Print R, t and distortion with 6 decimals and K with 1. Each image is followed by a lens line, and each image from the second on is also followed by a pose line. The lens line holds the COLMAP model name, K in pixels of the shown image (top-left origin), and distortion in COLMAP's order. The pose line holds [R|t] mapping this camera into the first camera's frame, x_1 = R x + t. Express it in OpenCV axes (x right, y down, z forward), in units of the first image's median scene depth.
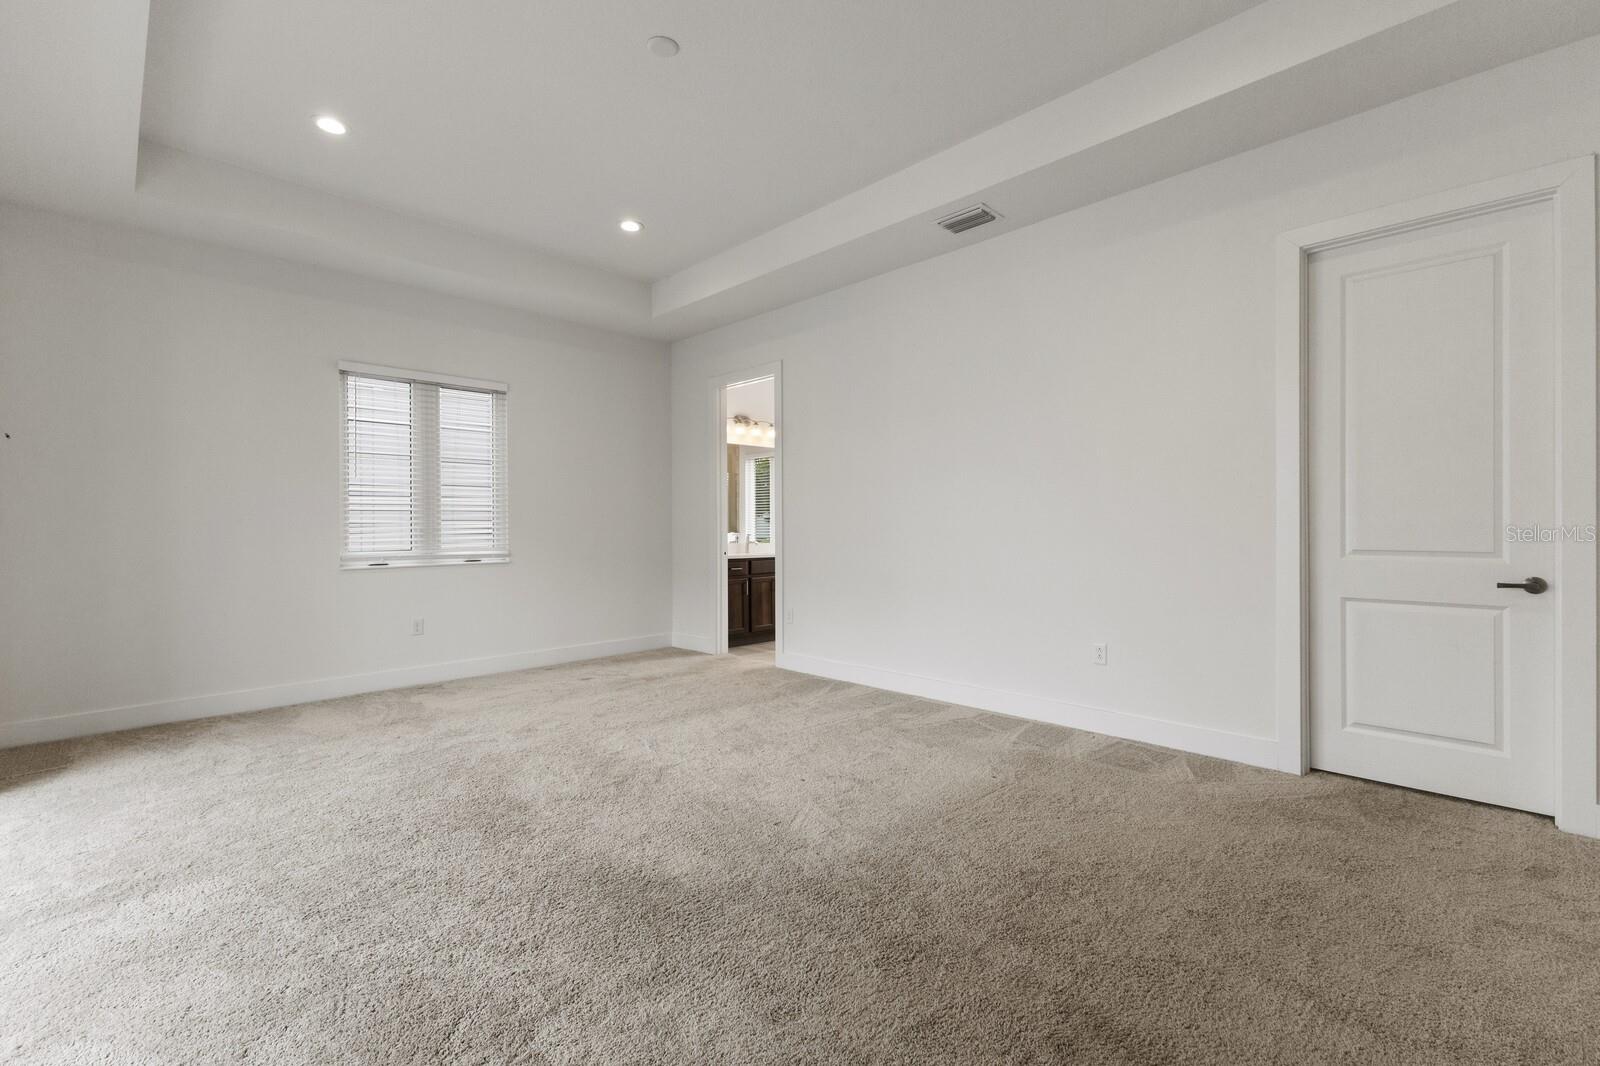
lens RADIAL K [[711.9, 0, 810.4], [0, 711.9, 533.2], [0, 0, 1]] dist [0.018785, -0.001112]
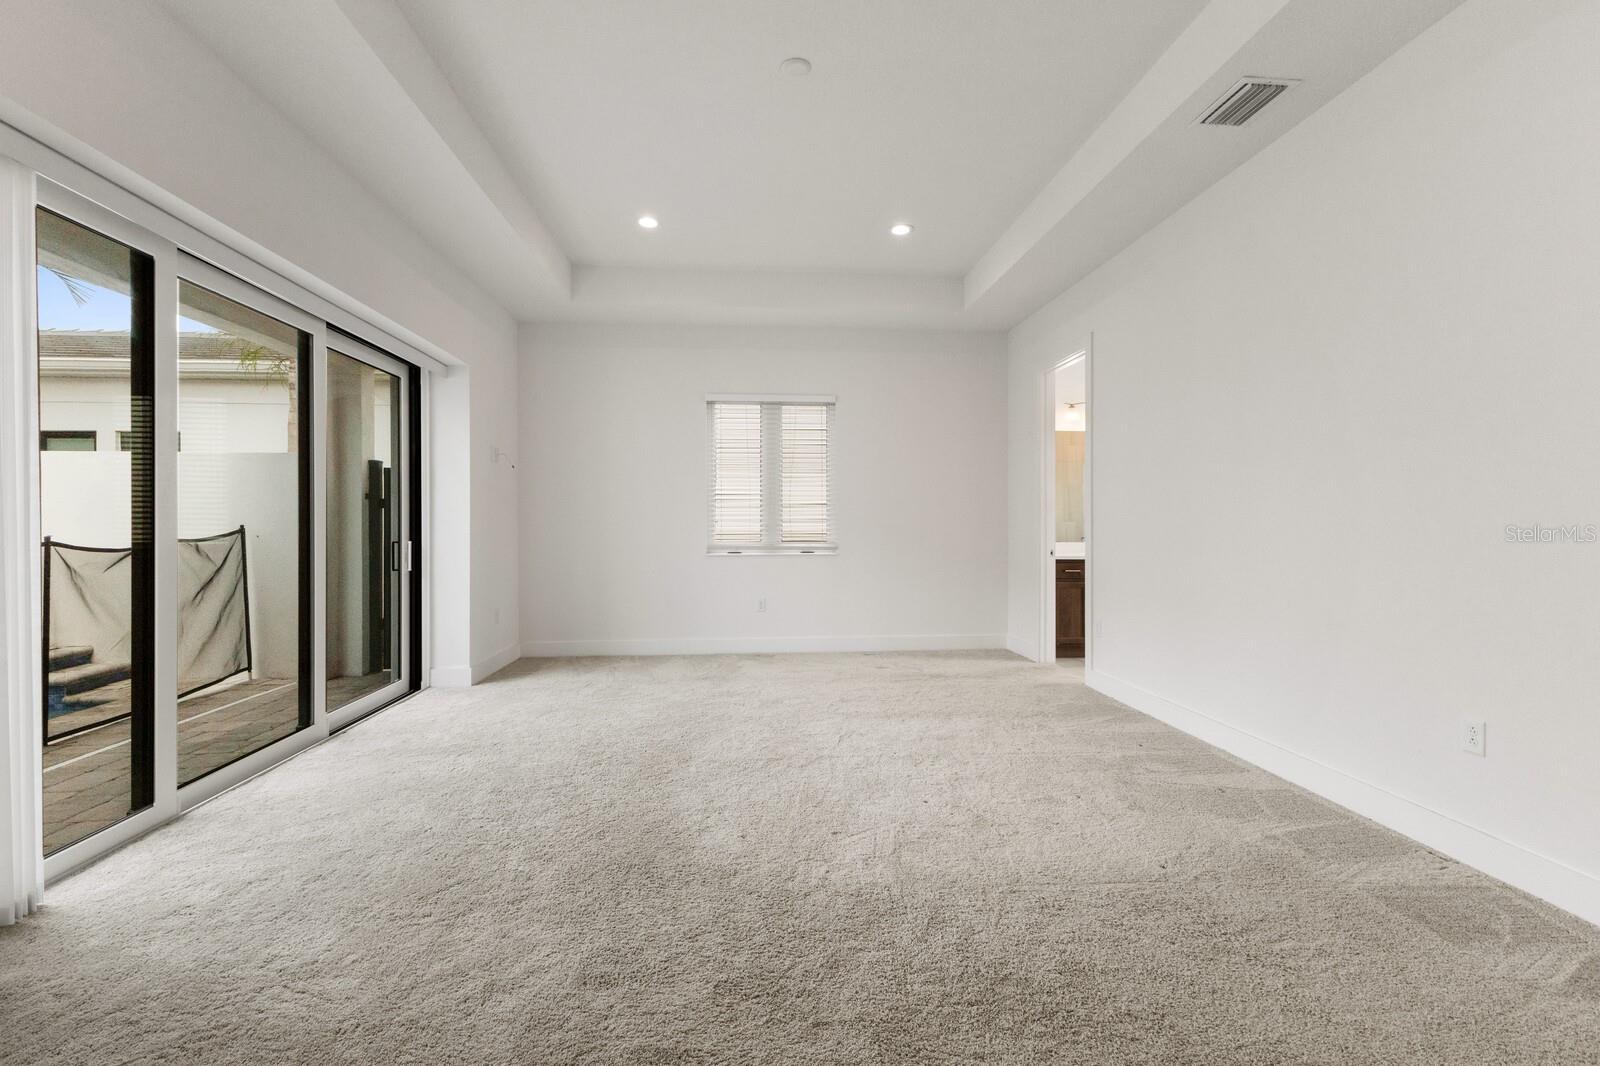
lens RADIAL K [[711.9, 0, 795.9], [0, 711.9, 524.2], [0, 0, 1]] dist [0.018785, -0.001112]
pose [[0.760856, 0.004894, -0.648902, 0.372028], [-0.008756, 0.999958, -0.002726, -0.004693], [0.648862, 0.007756, 0.760867, 0.158142]]
